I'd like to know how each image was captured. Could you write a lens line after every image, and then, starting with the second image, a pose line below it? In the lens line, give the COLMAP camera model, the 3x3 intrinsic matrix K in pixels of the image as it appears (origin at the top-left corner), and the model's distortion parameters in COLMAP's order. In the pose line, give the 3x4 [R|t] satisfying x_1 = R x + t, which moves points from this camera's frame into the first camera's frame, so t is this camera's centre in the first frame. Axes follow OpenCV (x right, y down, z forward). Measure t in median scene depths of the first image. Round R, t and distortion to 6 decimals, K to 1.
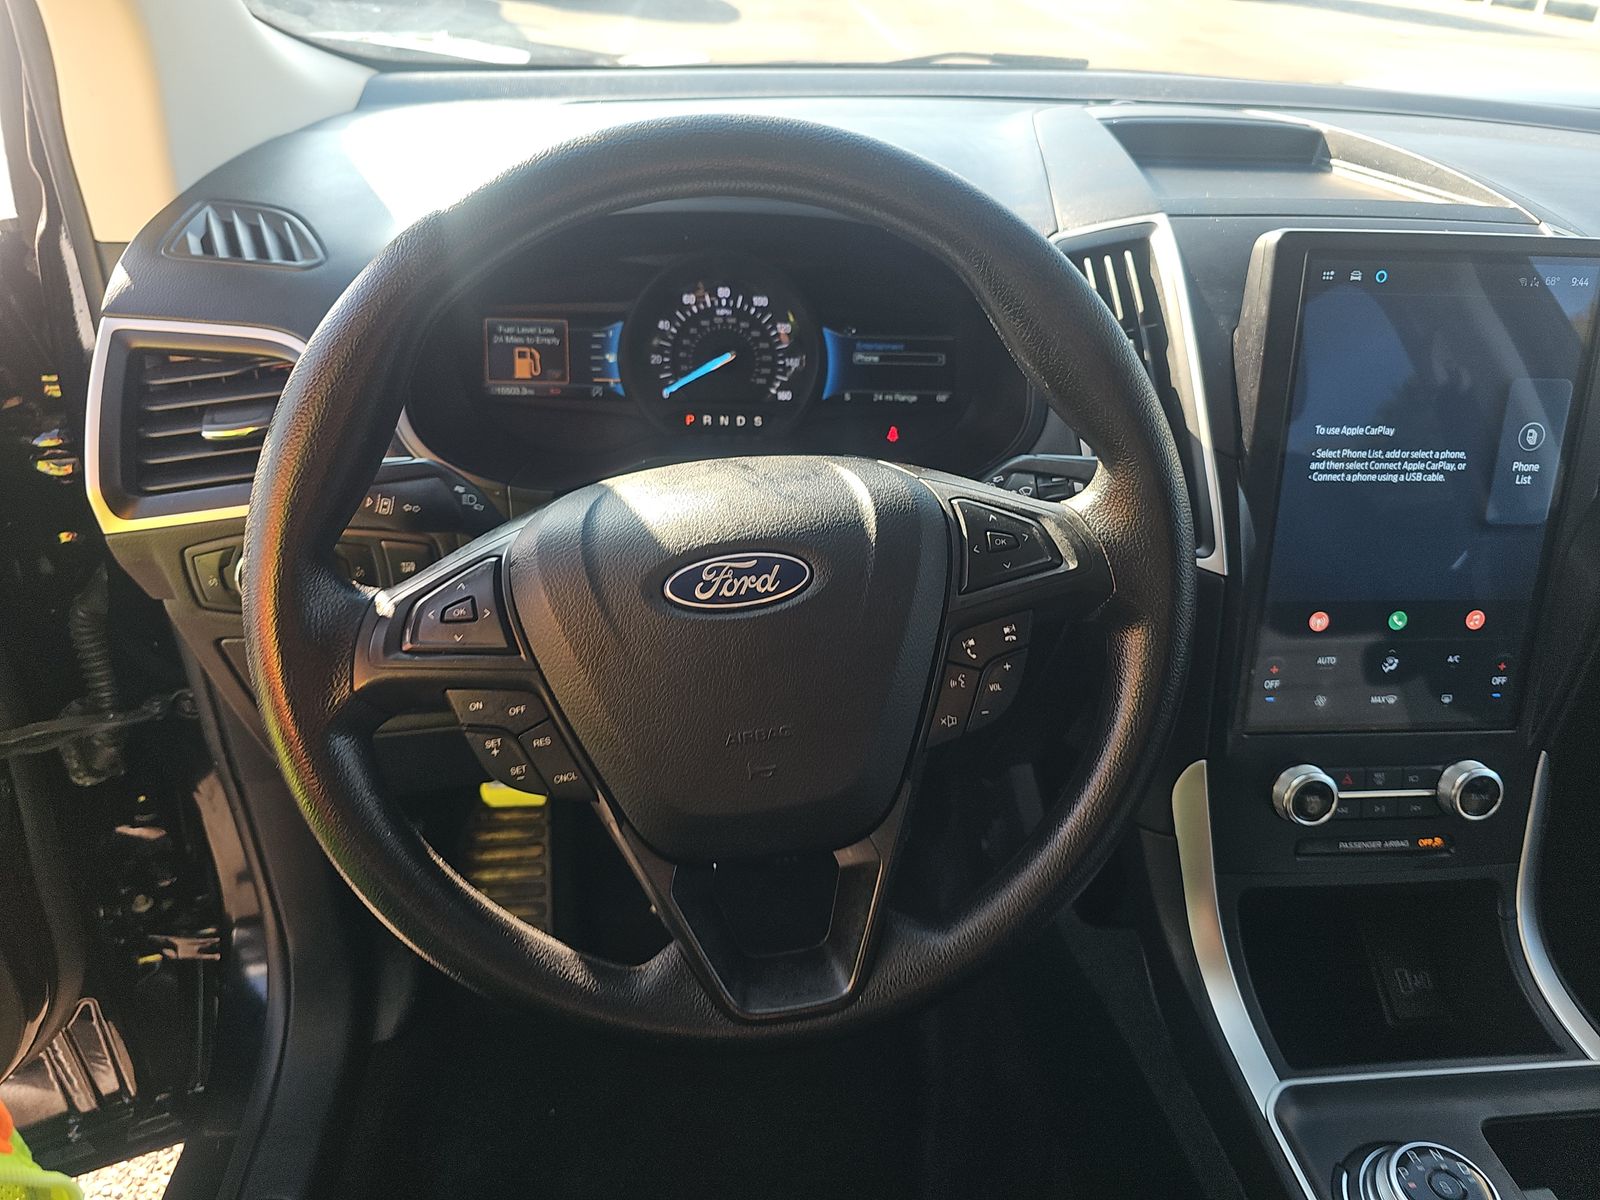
lens RADIAL K [[1033.0, 0, 810.2], [0, 1033.0, 614.2], [0, 0, 1]] dist [0.020666, -0.022764]
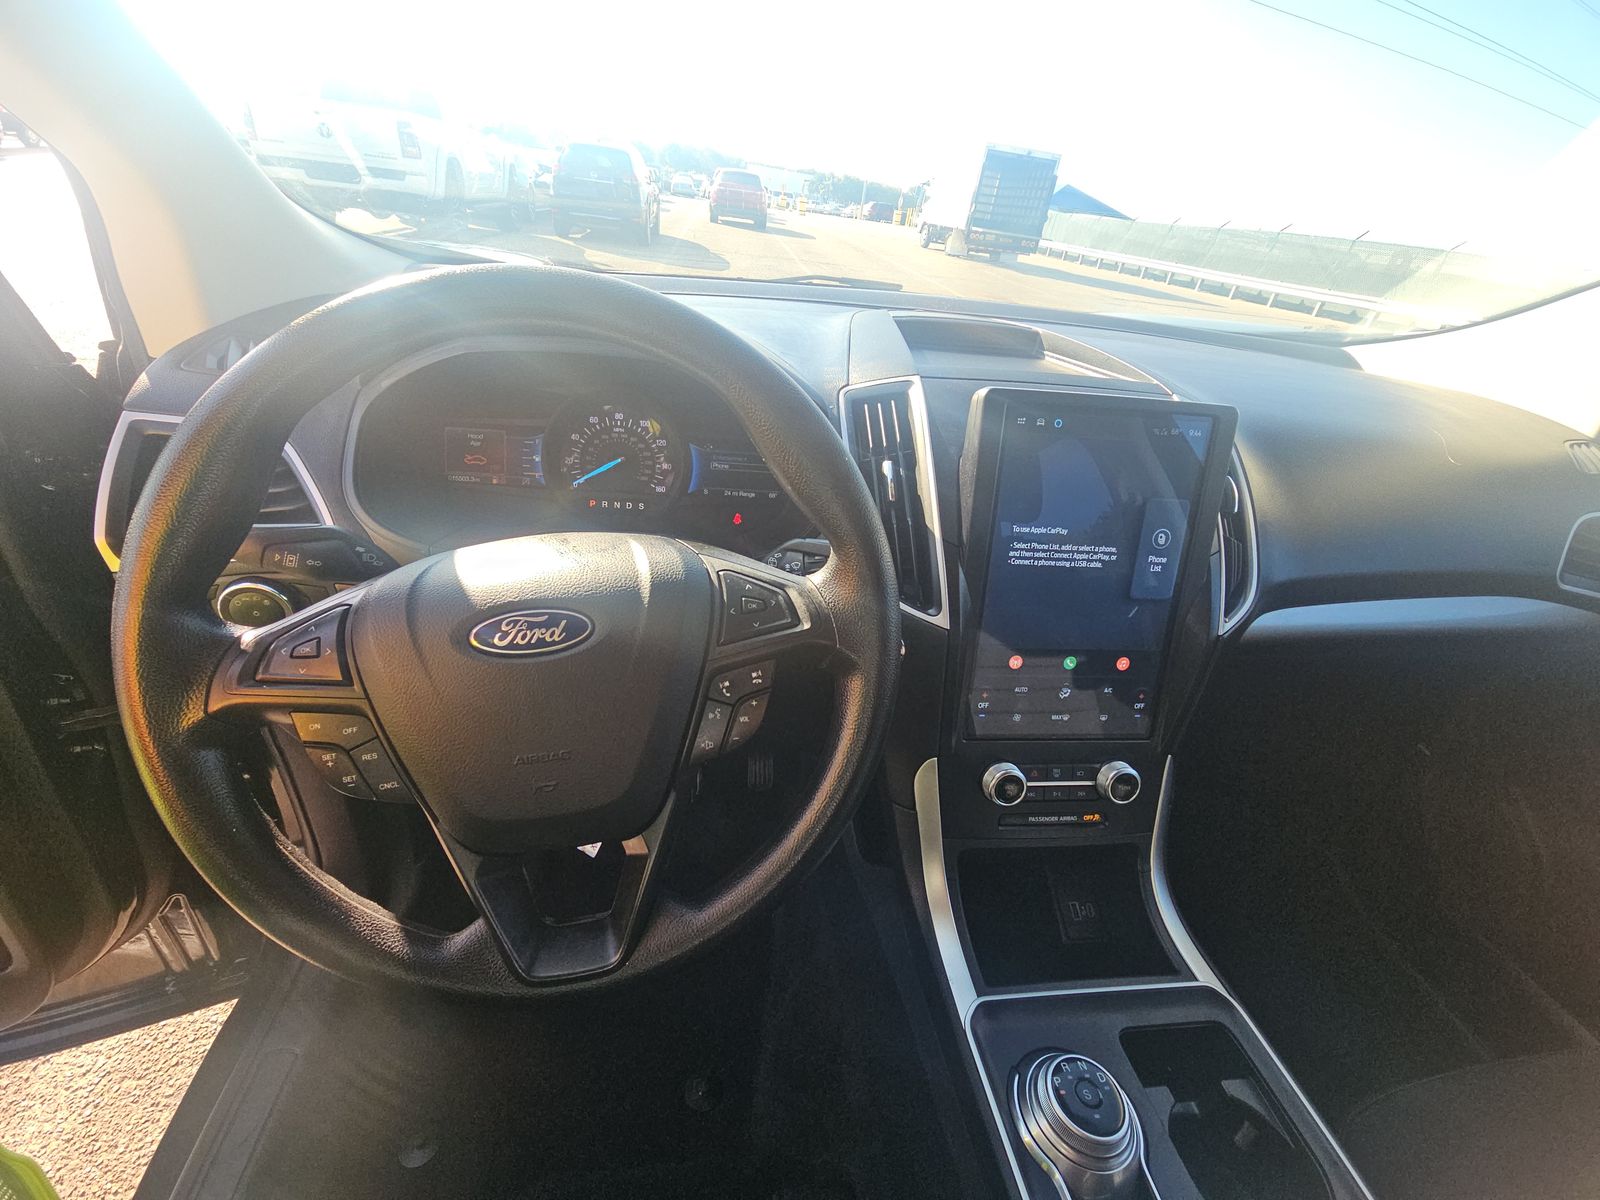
lens RADIAL K [[648.9, 0, 771.3], [0, 648.9, 608.9], [0, 0, 1]] dist [0.001694, 0.000053]
pose [[0.998531, 0.032557, 0.043320, 0.108575], [-0.031203, 0.999014, -0.031576, -0.026038], [-0.044305, 0.030177, 0.998562, 0.116487]]
